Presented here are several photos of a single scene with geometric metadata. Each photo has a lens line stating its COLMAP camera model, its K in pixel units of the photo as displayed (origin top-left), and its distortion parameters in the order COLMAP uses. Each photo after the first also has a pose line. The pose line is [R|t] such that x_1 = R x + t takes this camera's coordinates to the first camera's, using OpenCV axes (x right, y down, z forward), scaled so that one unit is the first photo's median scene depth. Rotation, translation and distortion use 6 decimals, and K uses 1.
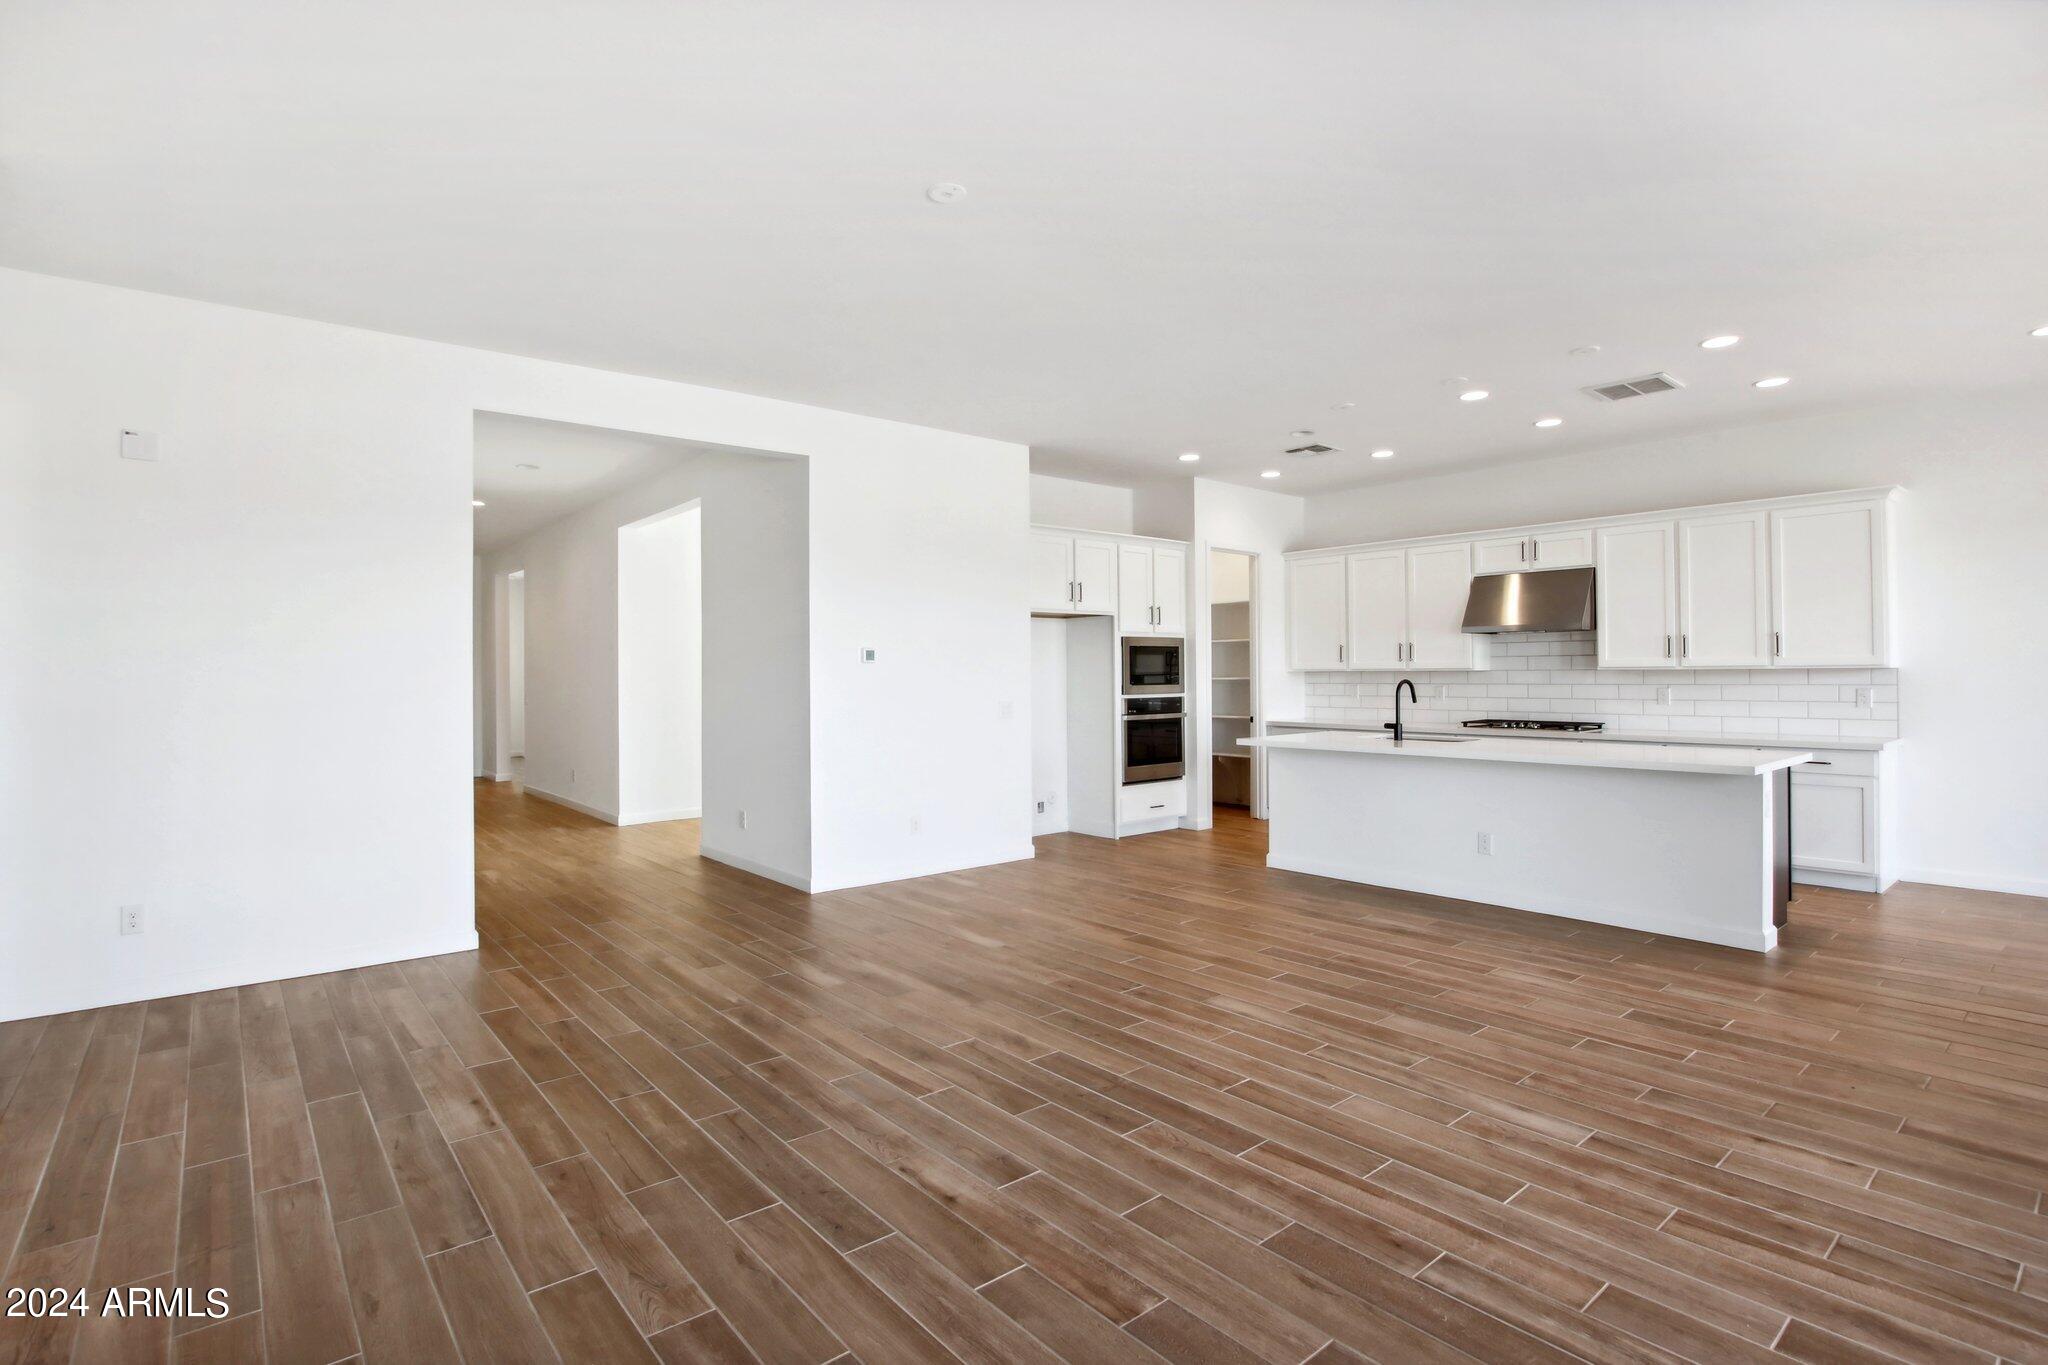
lens RADIAL K [[982.8, 0, 1015.4], [0, 982.8, 676.7], [0, 0, 1]] dist [-0.014900, 0.002388]
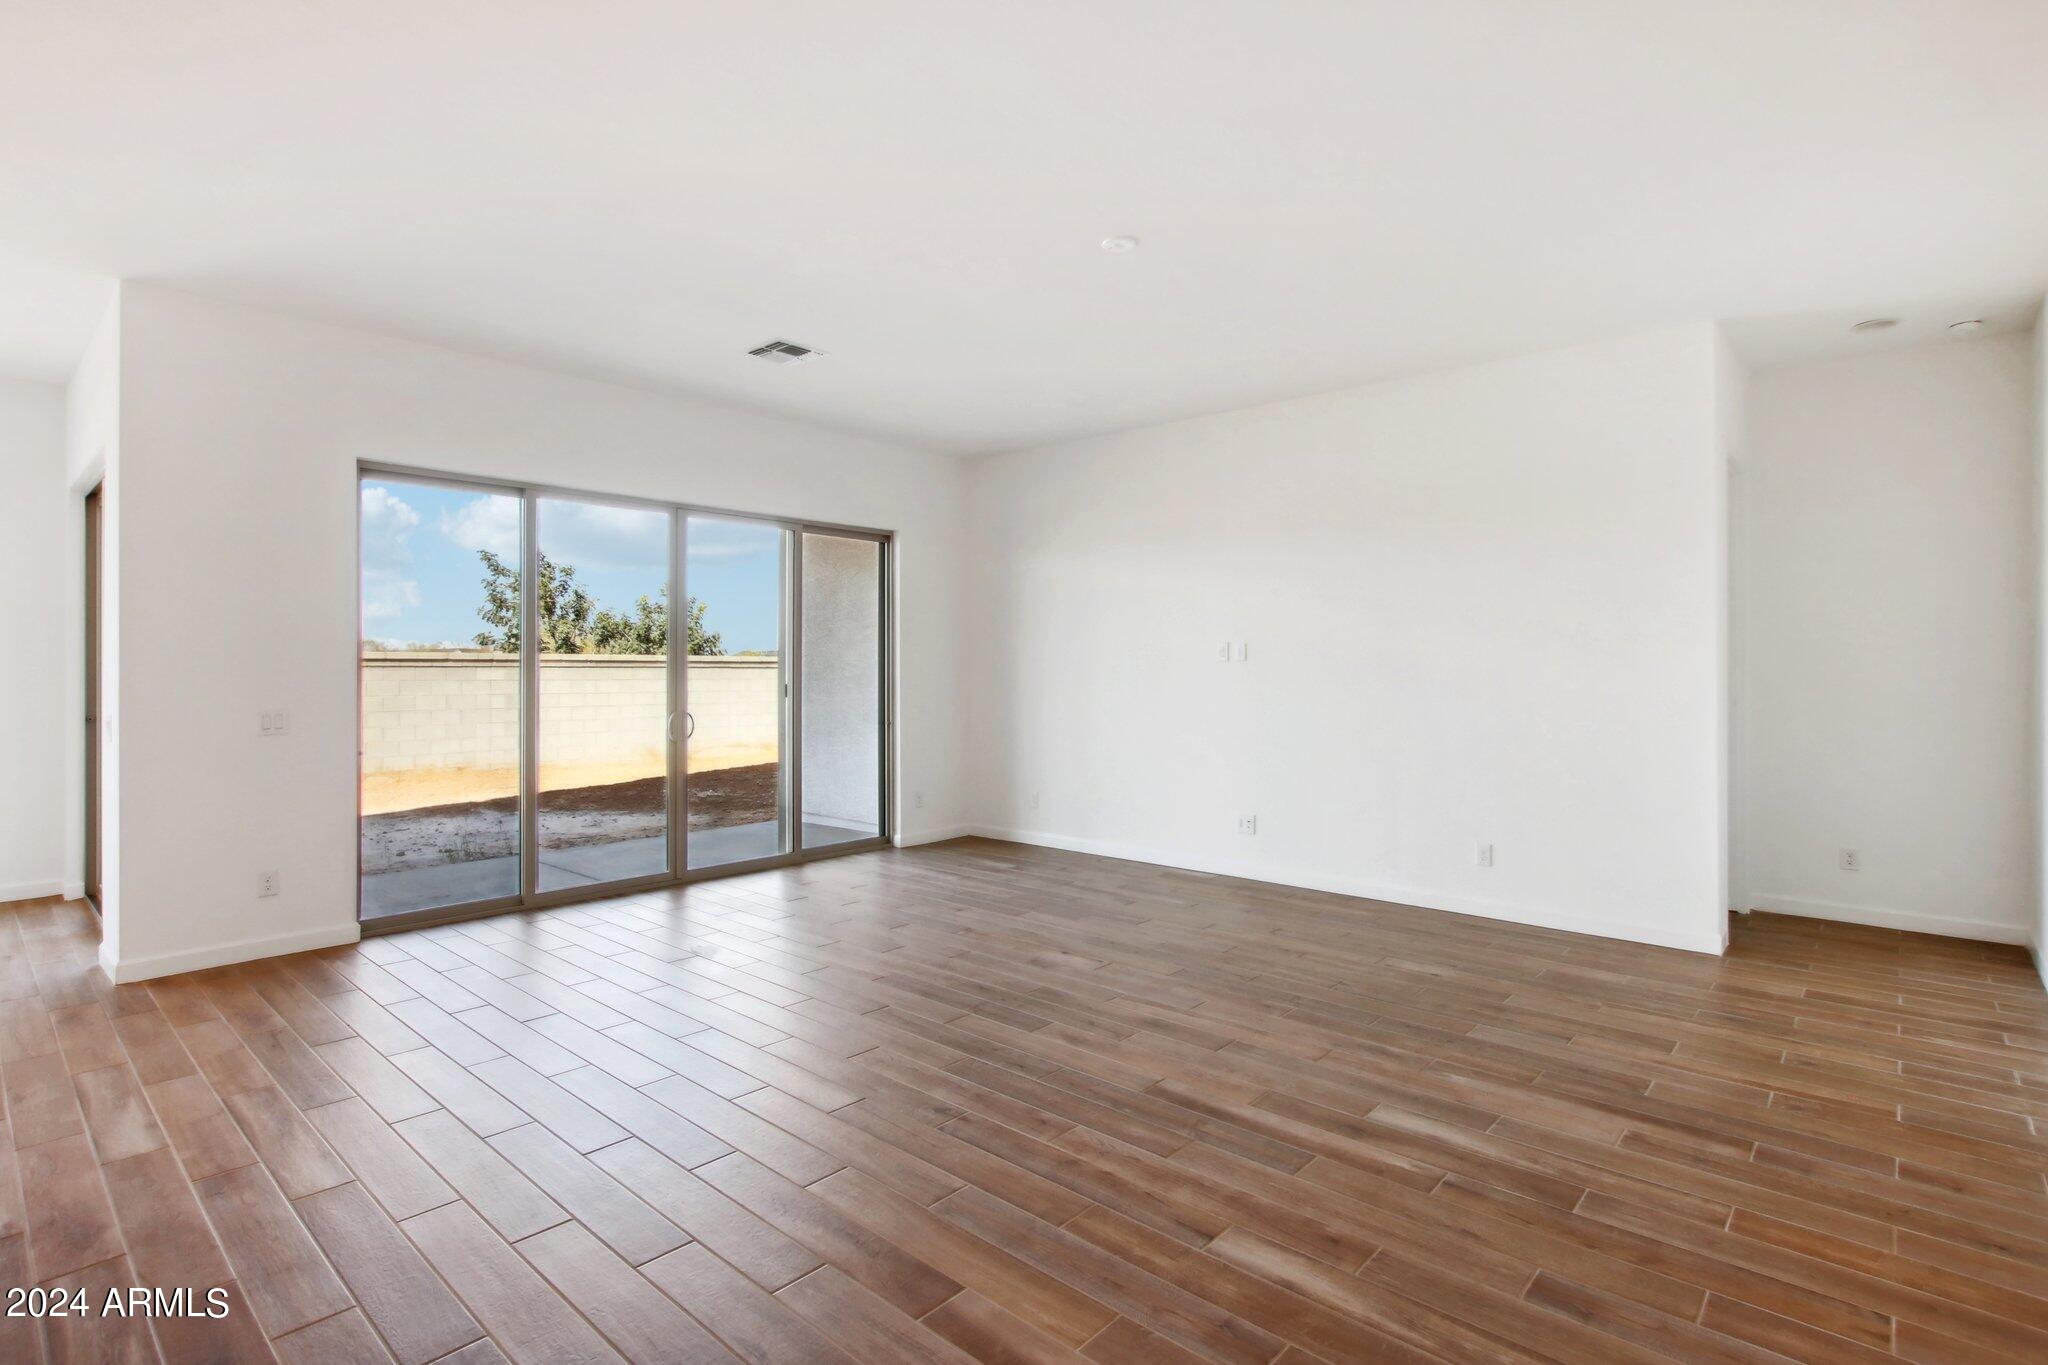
lens RADIAL K [[982.8, 0, 1004.3], [0, 982.8, 666.8], [0, 0, 1]] dist [-0.014900, 0.002388]
pose [[-0.990922, -0.001324, -0.134431, 0.227293], [-0.001837, 0.999991, 0.003694, -0.003784], [0.134425, 0.003907, -0.990916, 2.183056]]
